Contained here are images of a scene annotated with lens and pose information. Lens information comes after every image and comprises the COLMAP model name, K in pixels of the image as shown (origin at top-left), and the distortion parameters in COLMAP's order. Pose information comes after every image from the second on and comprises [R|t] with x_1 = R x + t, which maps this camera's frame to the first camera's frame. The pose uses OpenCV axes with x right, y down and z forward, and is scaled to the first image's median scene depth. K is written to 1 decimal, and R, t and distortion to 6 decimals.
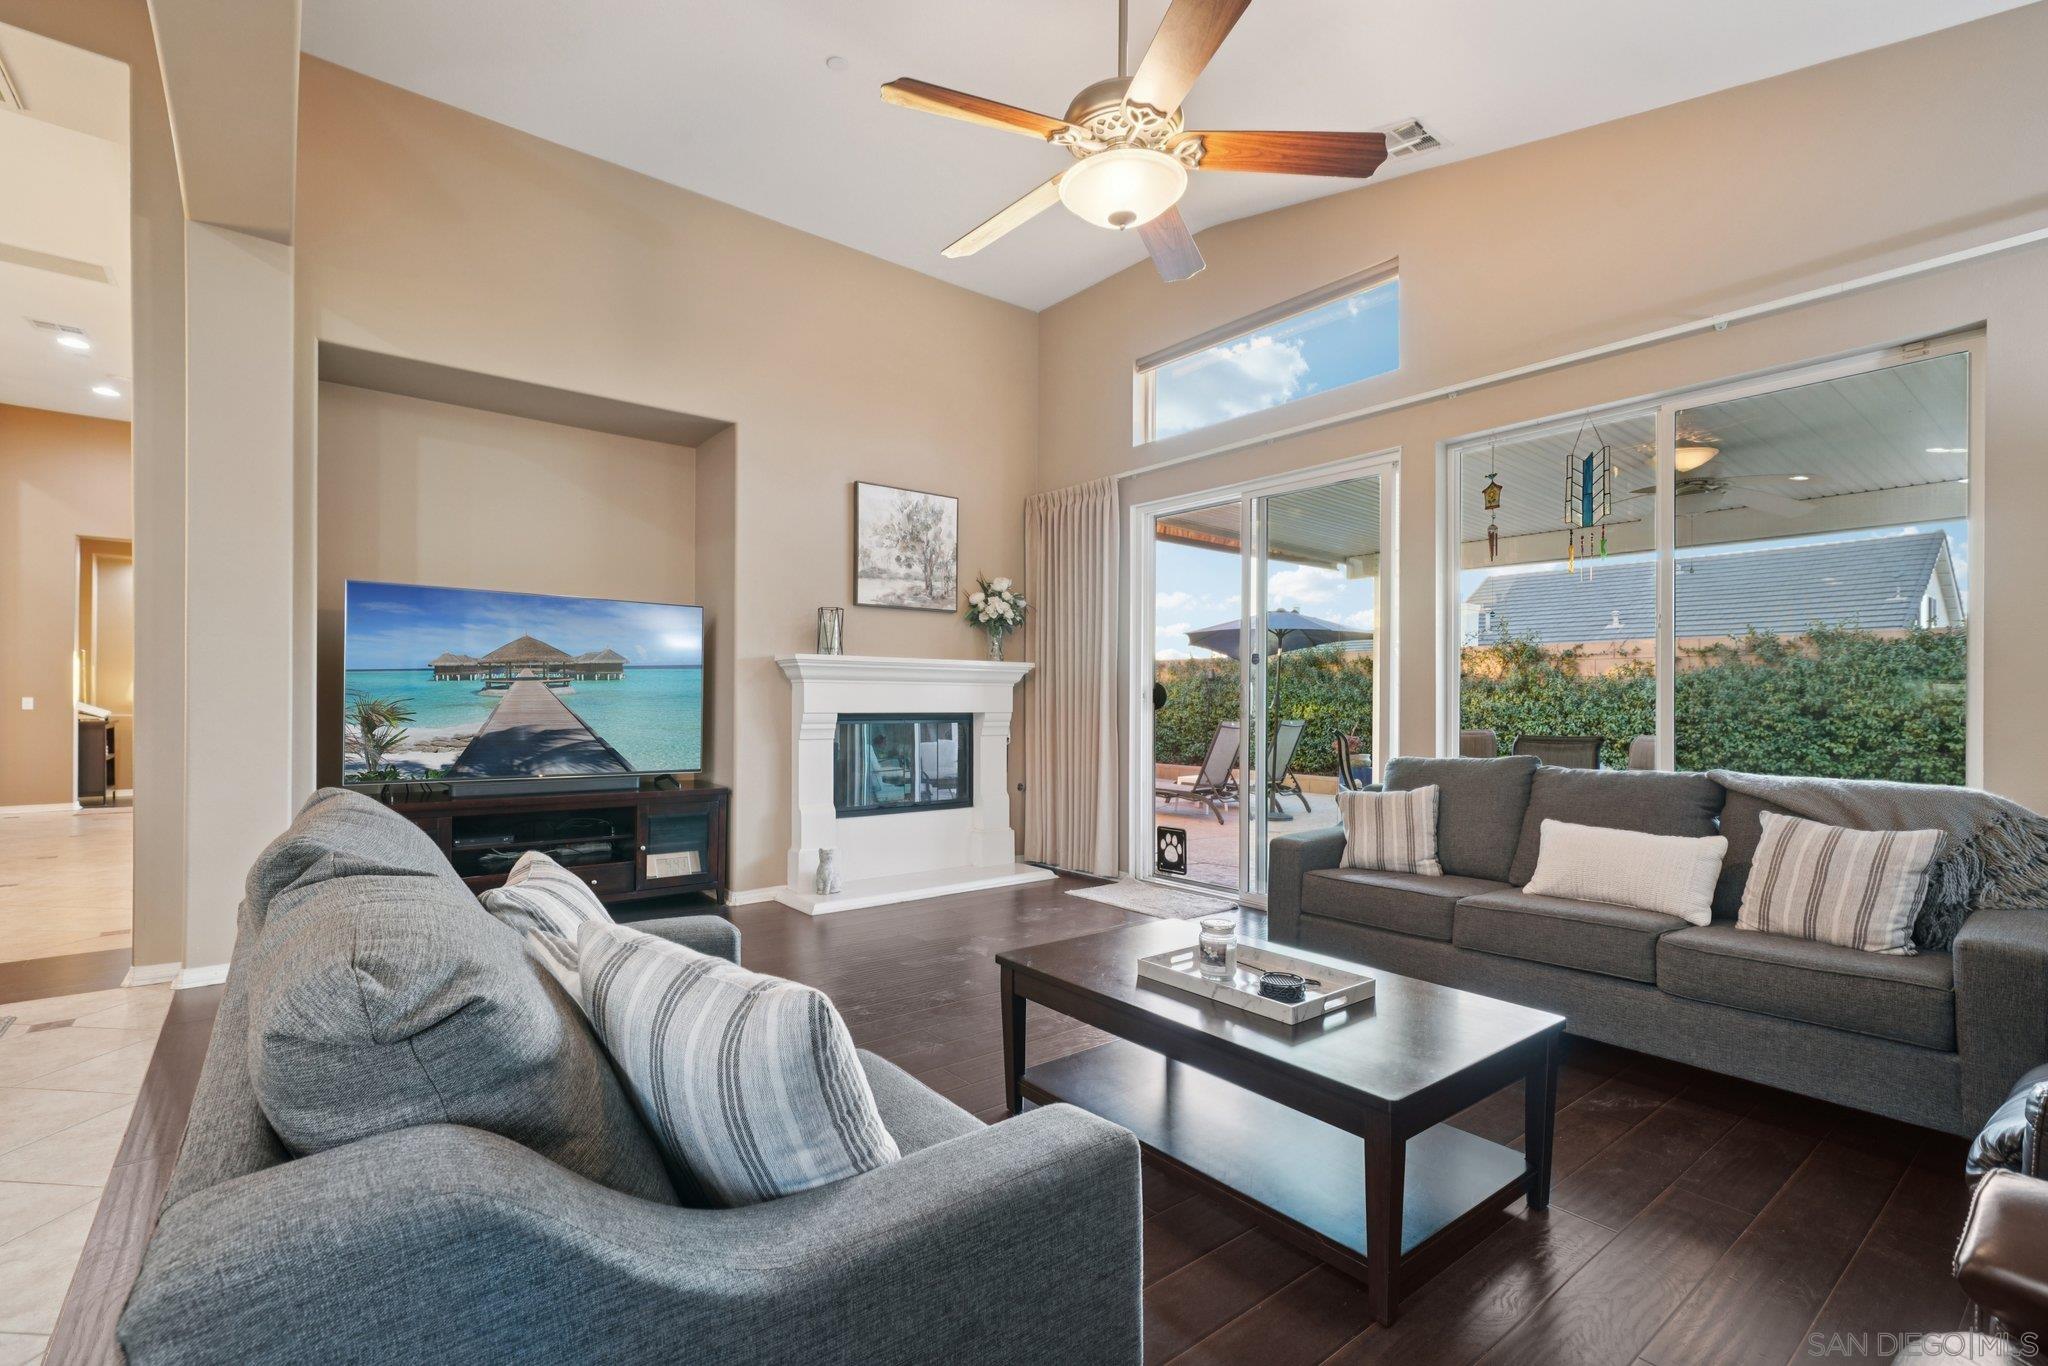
lens RADIAL K [[924.2, 0, 1005.5], [0, 924.2, 694.8], [0, 0, 1]] dist [0.012595, 0.000052]
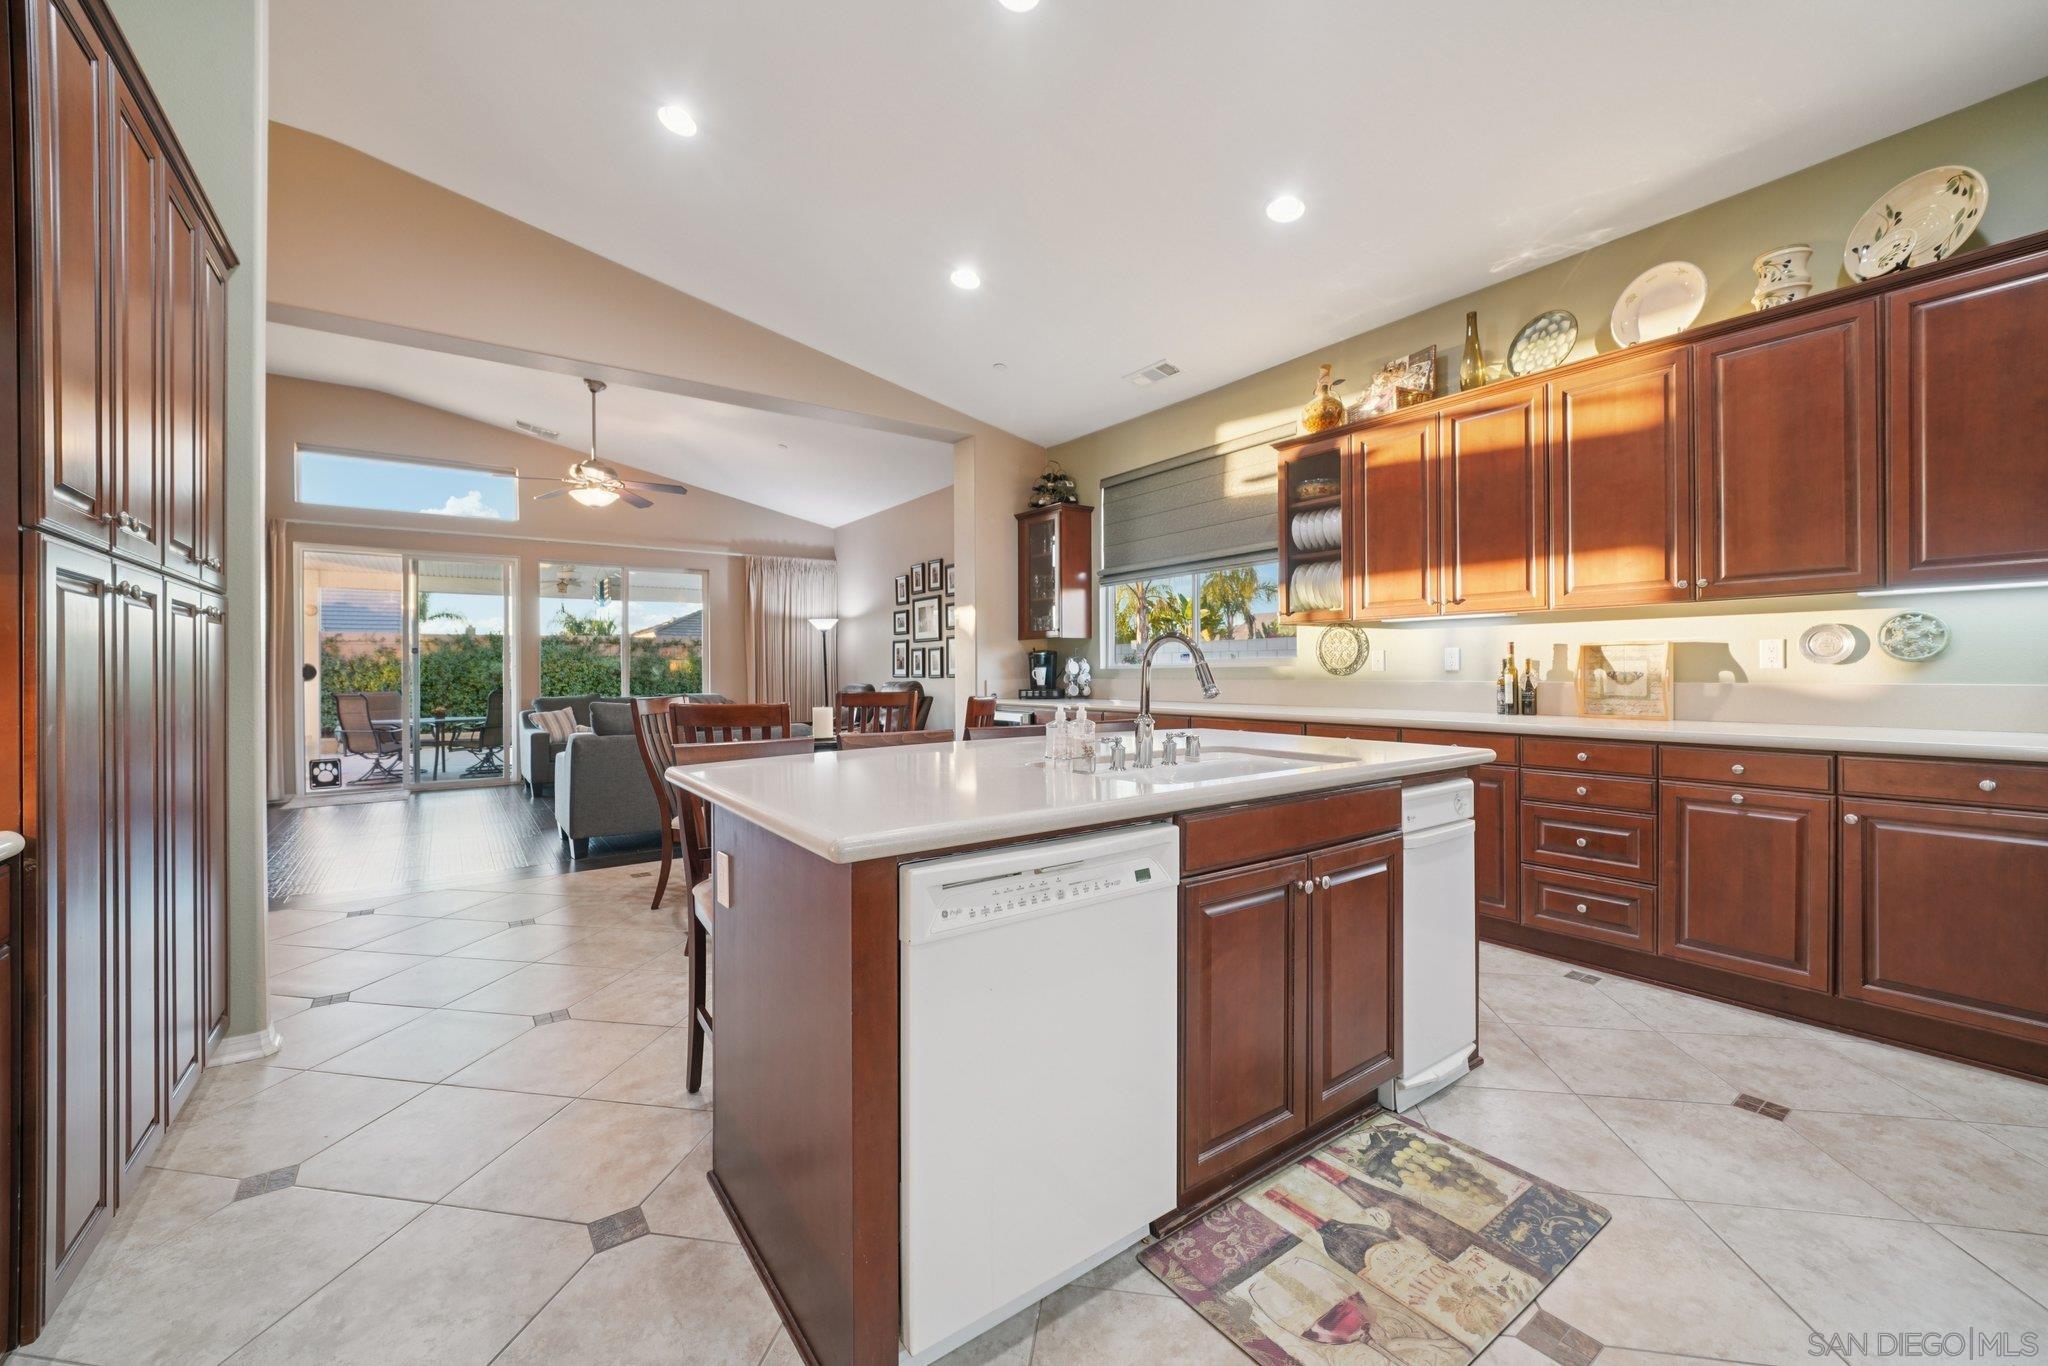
lens RADIAL K [[802.8, 0, 1012.5], [0, 802.8, 674.1], [0, 0, 1]] dist [-0.005541, 0.000193]
pose [[0.053780, -0.013139, 0.998466, -1.063042], [0.001538, 0.999913, 0.013075, -0.010678], [-0.998552, 0.000832, 0.053796, -0.195643]]
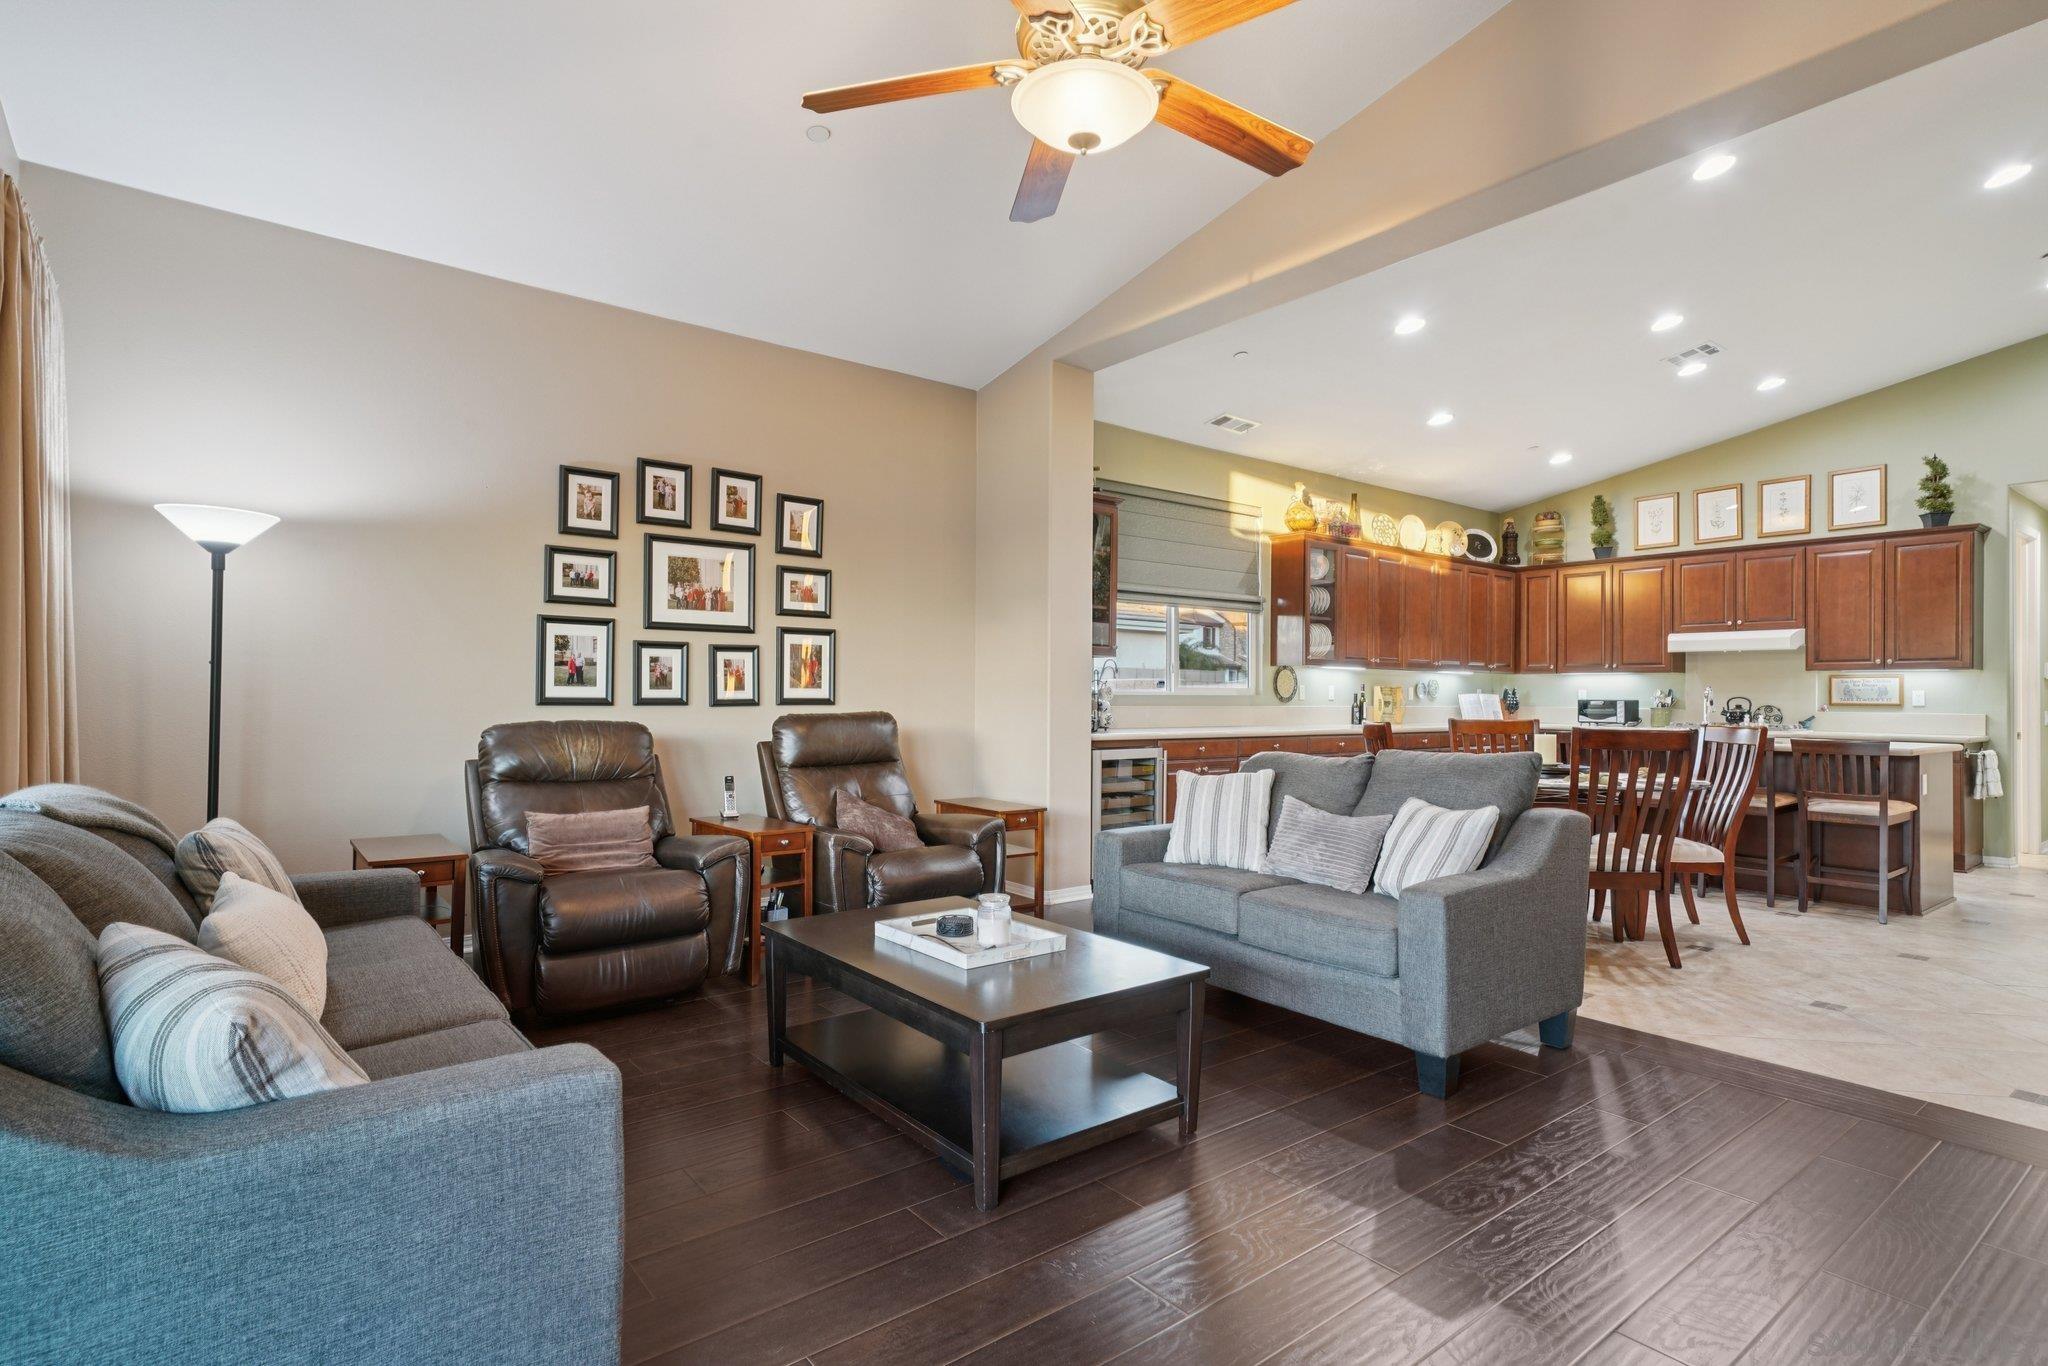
lens RADIAL K [[1047.9, 0, 984.2], [0, 1047.9, 679.8], [0, 0, 1]] dist [0.001966, 0.010457]
pose [[-0.999761, -0.017391, 0.013250, 0.101016], [-0.017665, 0.999628, -0.020804, 0.006983], [-0.012883, -0.021033, -0.999696, 0.936376]]
